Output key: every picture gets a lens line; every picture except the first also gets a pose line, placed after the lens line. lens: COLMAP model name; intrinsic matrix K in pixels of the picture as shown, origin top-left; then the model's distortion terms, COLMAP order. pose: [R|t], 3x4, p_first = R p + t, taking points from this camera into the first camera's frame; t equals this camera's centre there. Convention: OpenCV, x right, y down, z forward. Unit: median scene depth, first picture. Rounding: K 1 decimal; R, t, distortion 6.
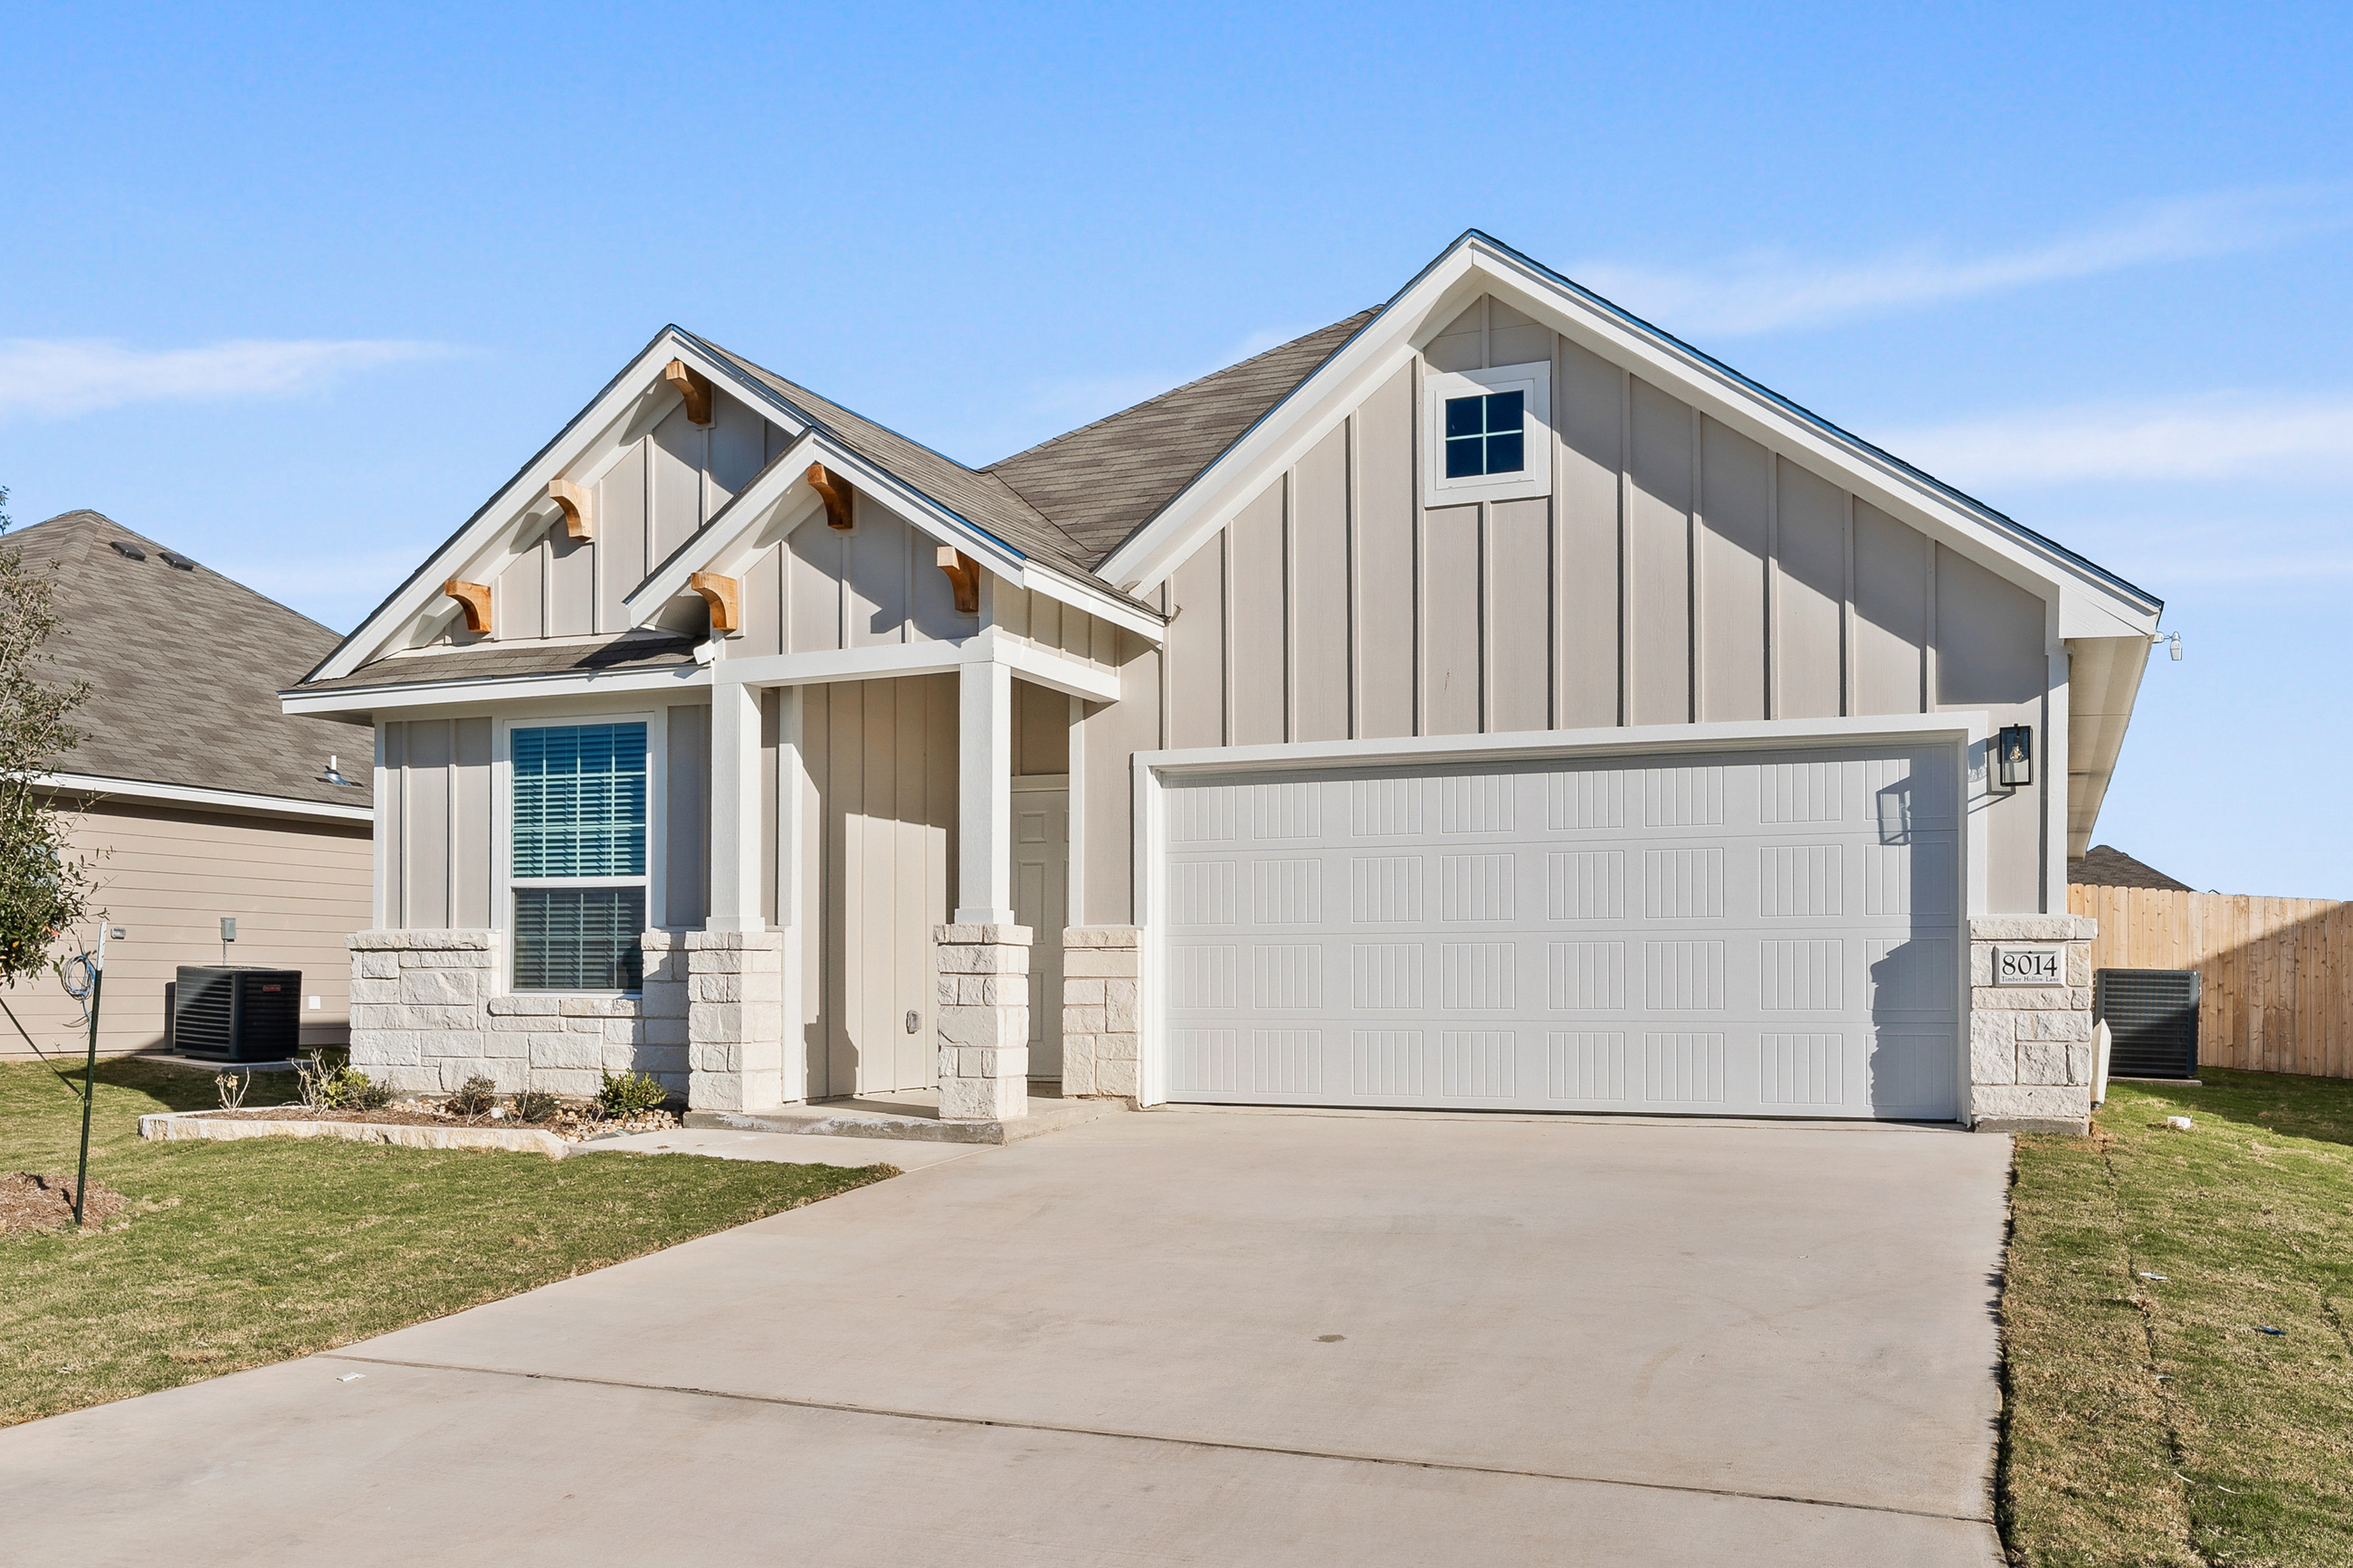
lens RADIAL K [[2033.0, 0, 1176.3], [0, 2033.0, 940.5], [0, 0, 1]] dist [-0.006703, -0.002587]
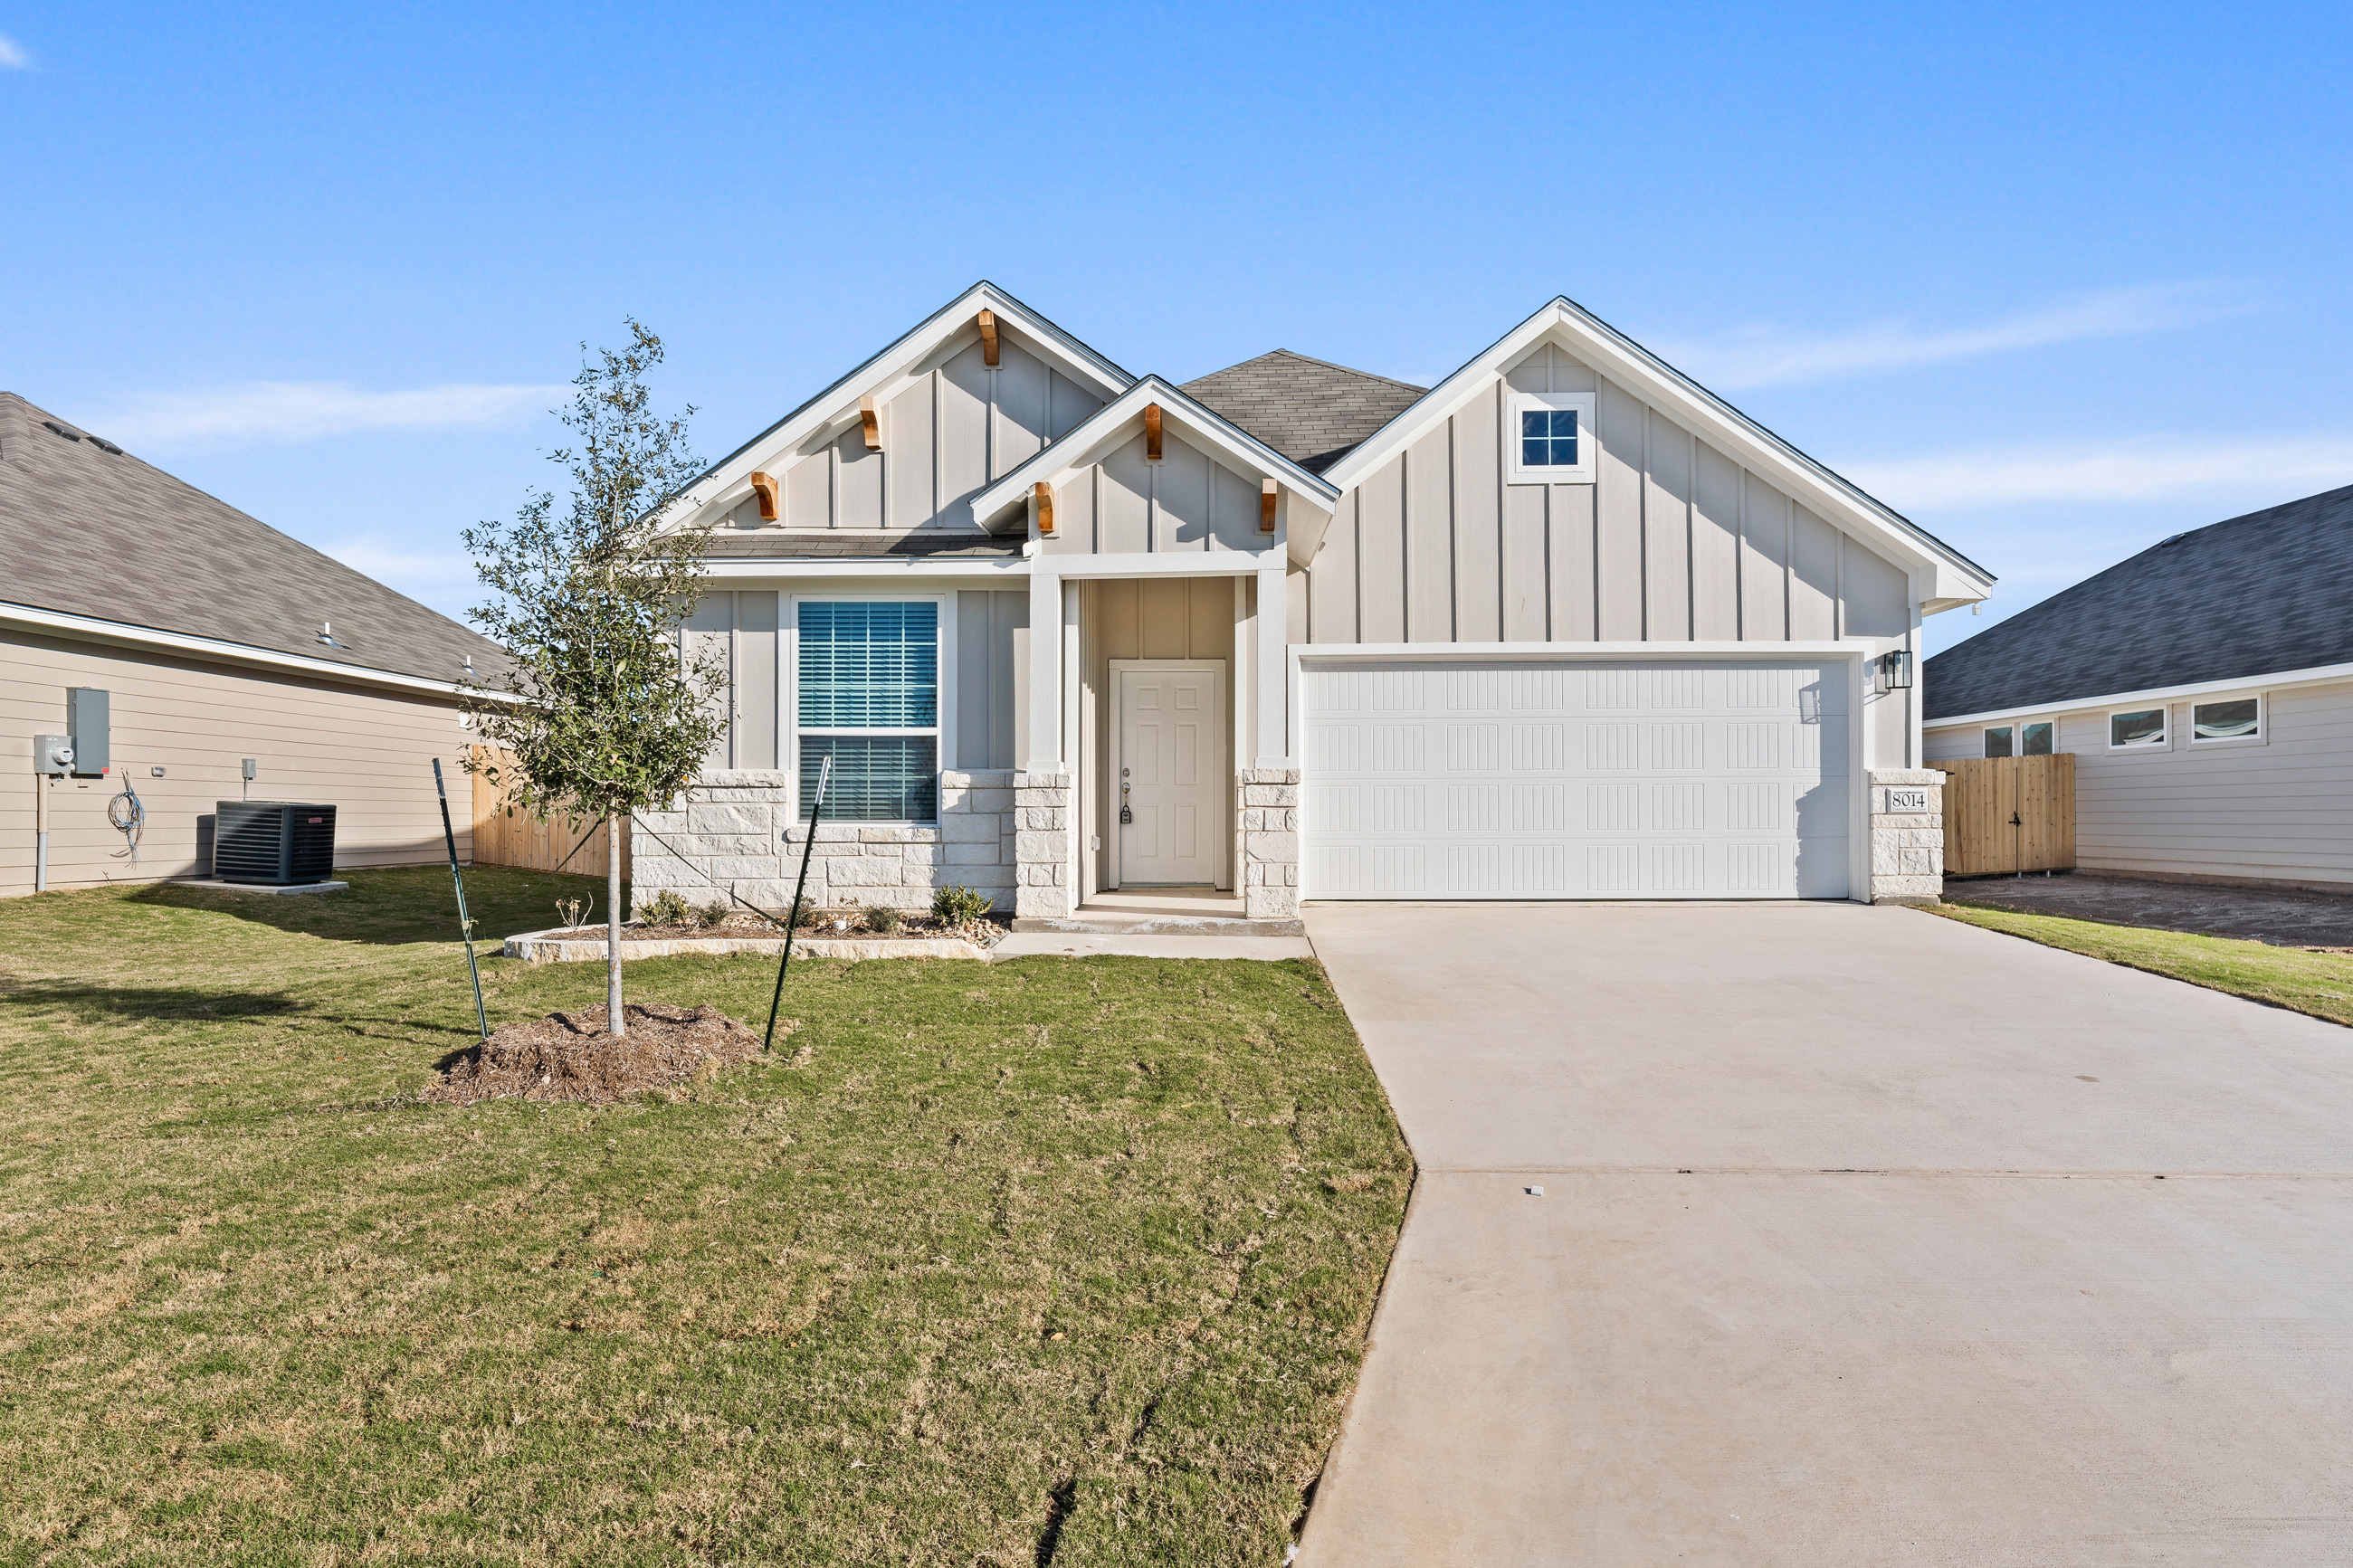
lens RADIAL K [[1287.0, 0, 1176.5], [0, 1287.0, 784.0], [0, 0, 1]] dist [-0.001992, -0.000303]
pose [[0.929208, 0.004860, 0.369526, -0.434448], [-0.004558, 0.999988, -0.001688, 0.003100], [-0.369530, -0.000116, 0.929219, 0.235565]]
